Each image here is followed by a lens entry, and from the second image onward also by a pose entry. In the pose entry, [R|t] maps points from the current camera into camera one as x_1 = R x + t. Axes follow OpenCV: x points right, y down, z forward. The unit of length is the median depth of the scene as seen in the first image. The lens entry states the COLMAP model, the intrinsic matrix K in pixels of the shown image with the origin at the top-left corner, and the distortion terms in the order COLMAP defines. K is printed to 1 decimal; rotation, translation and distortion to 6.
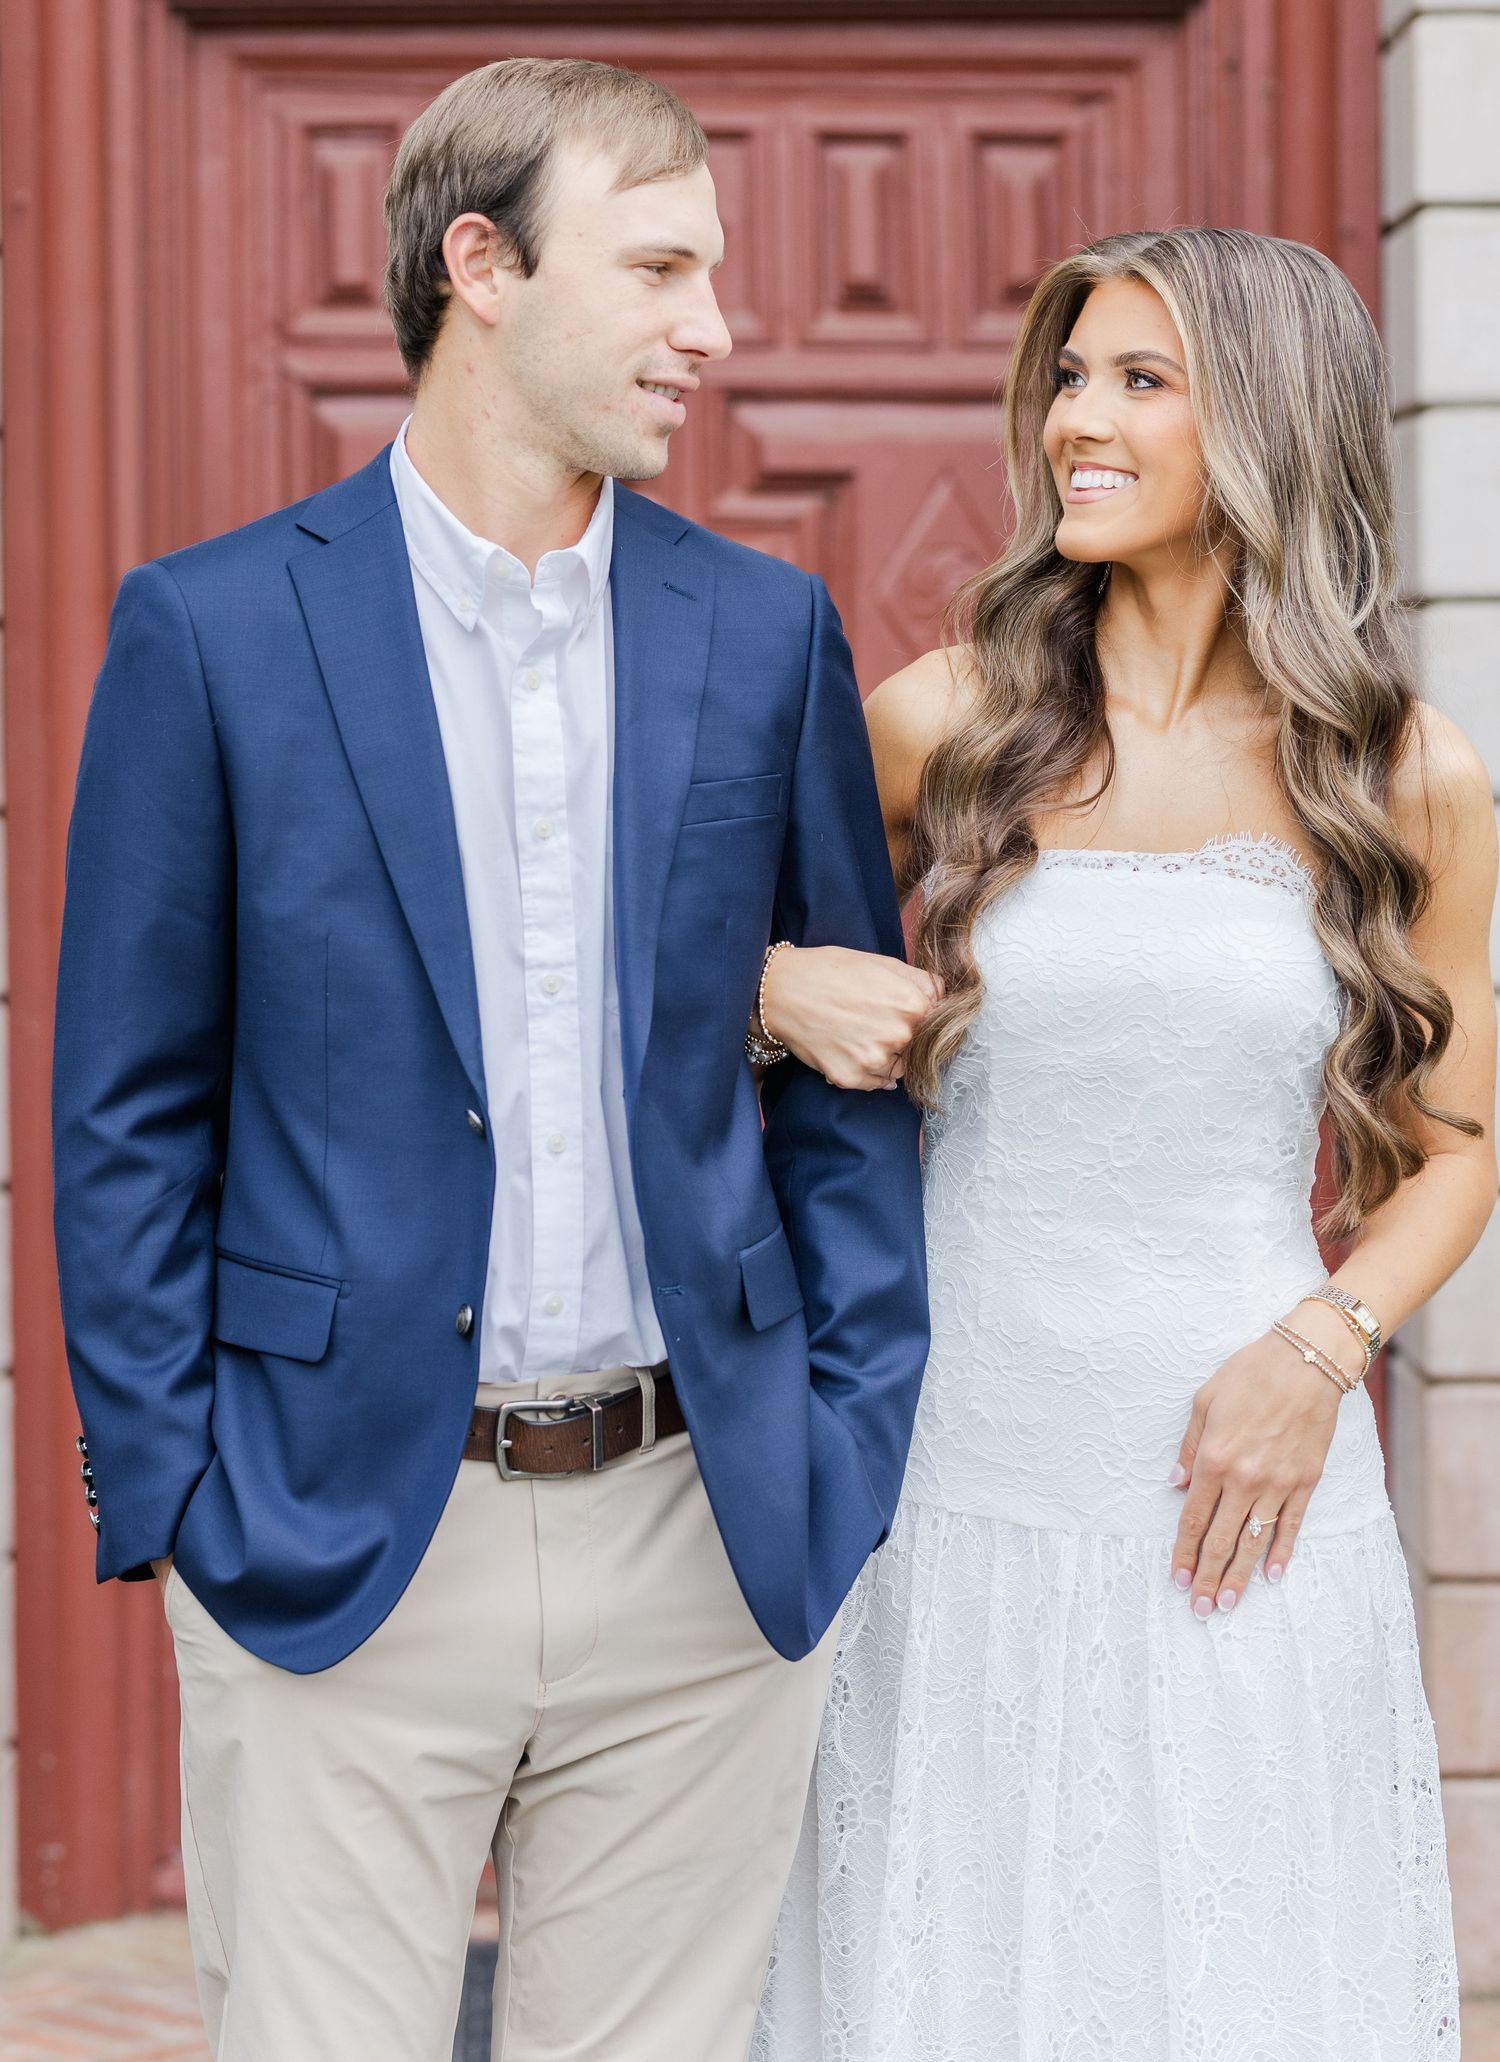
lens RADIAL K [[6250.2, 0, 671.3], [0, 6250.2, 1029.2], [0, 0, 1]] dist [-0.045685, 1.324429]
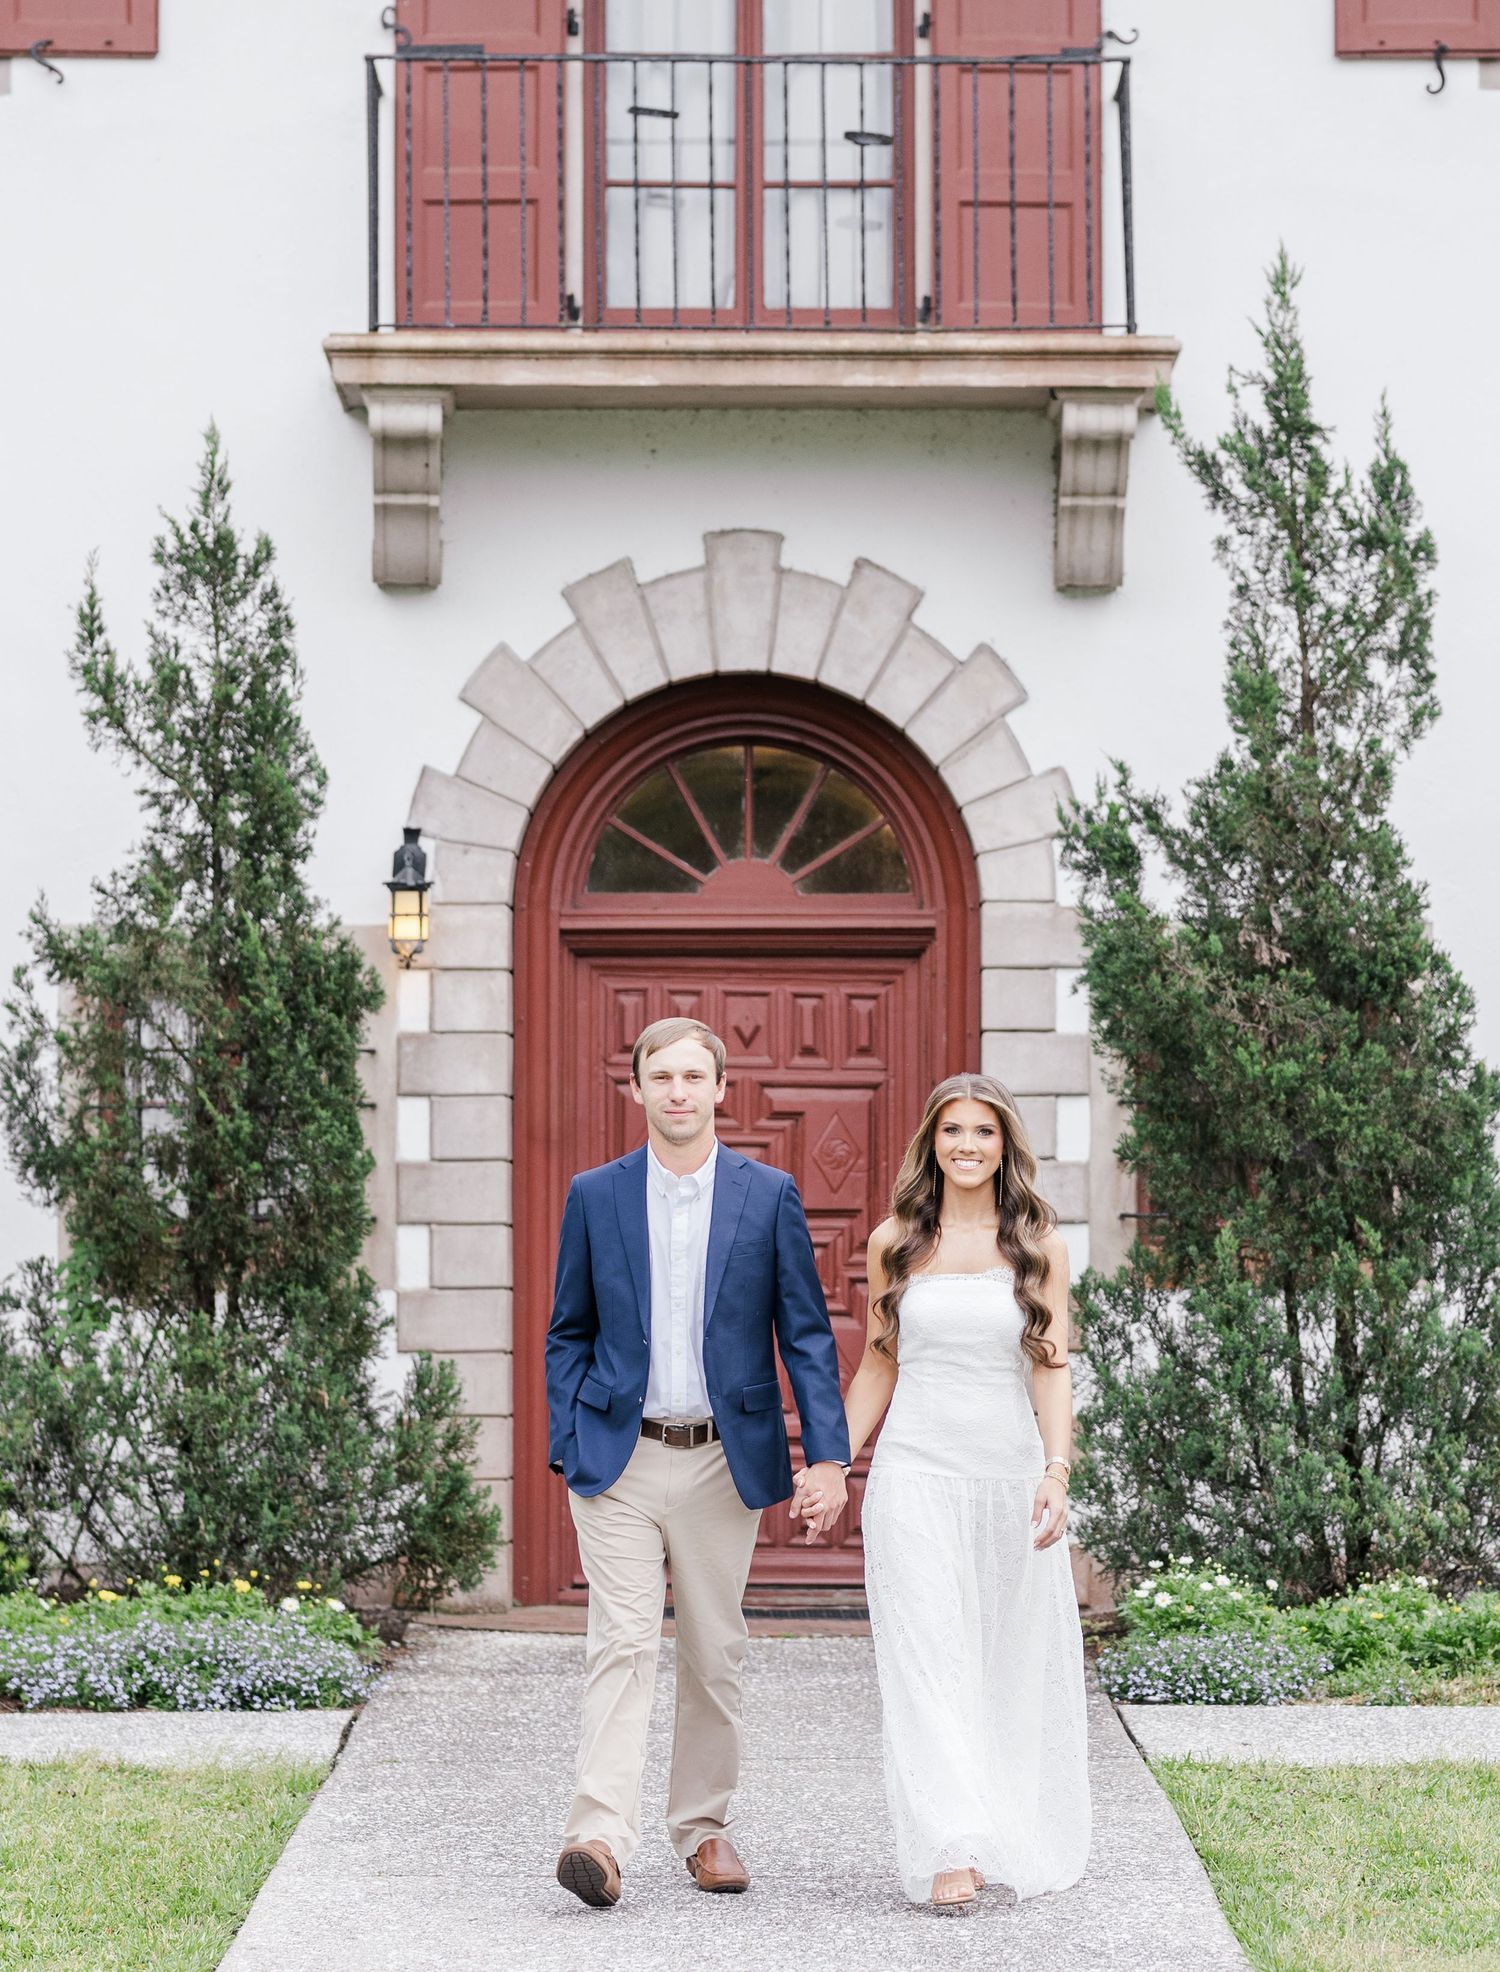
lens RADIAL K [[7159.7, 0, 824.0], [0, 7159.7, 987.7], [0, 0, 1]] dist [-0.022410, -0.456501]
pose [[0.999983, 0.005672, -0.001407, 0.080670], [-0.005776, 0.995900, -0.090279, 0.288407], [0.000889, 0.090286, 0.995916, -4.356757]]
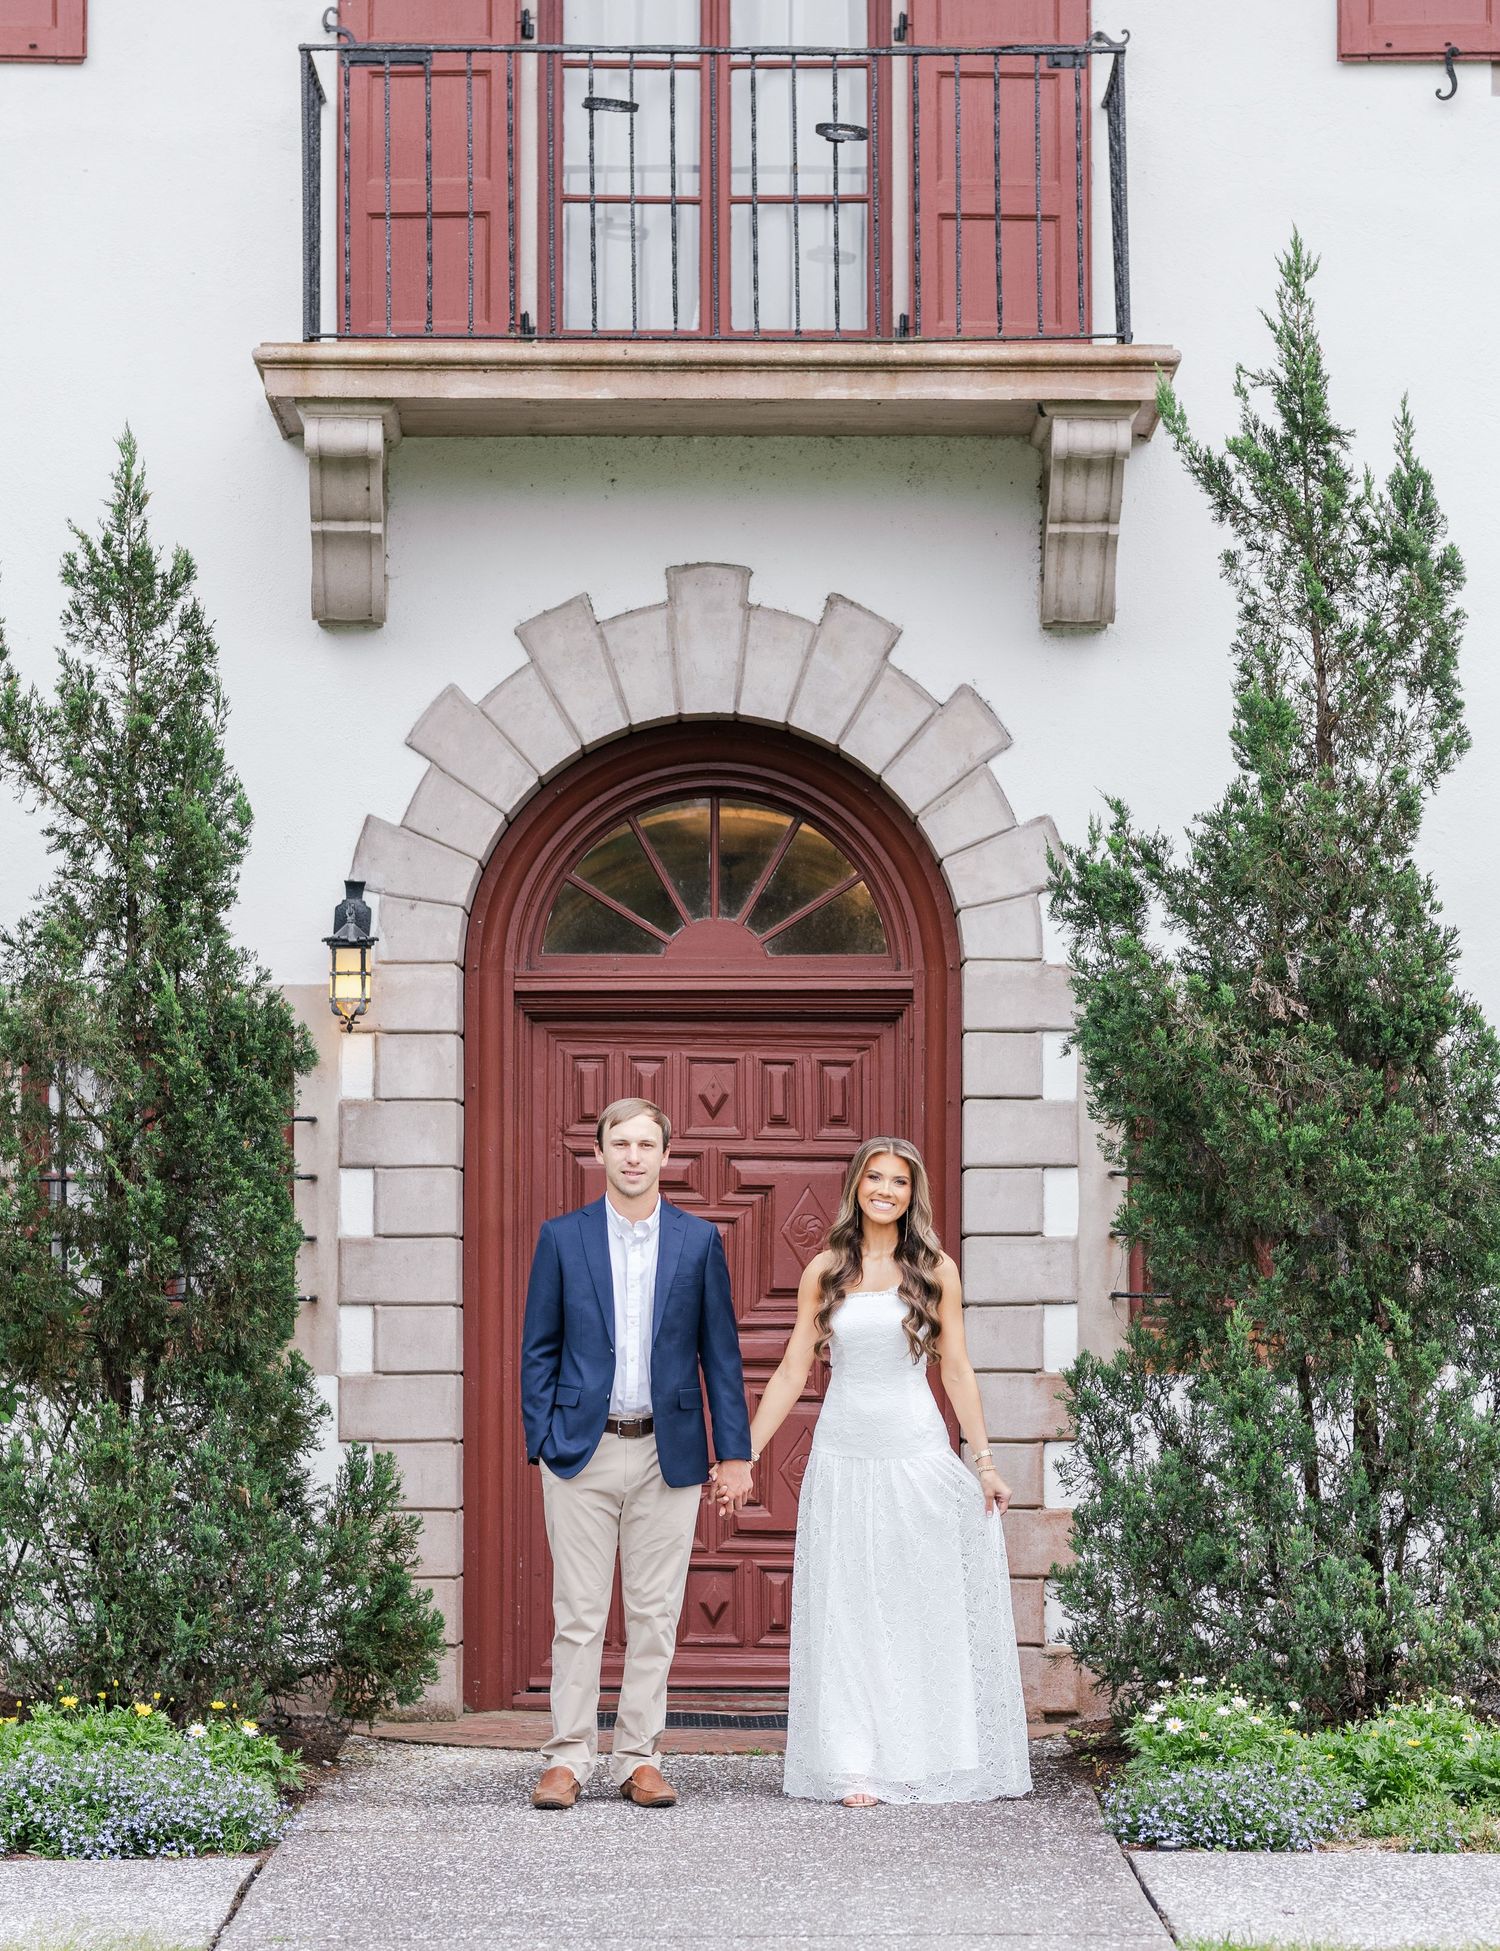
lens RADIAL K [[5840.6, 0, 751.7], [0, 5840.6, 1055.0], [0, 0, 1]] dist [0.000154, -0.115945]
pose [[0.999942, 0.005262, -0.009380, 0.081382], [-0.006173, 0.994981, -0.099877, 0.205456], [0.008808, 0.099929, 0.994956, -2.910919]]
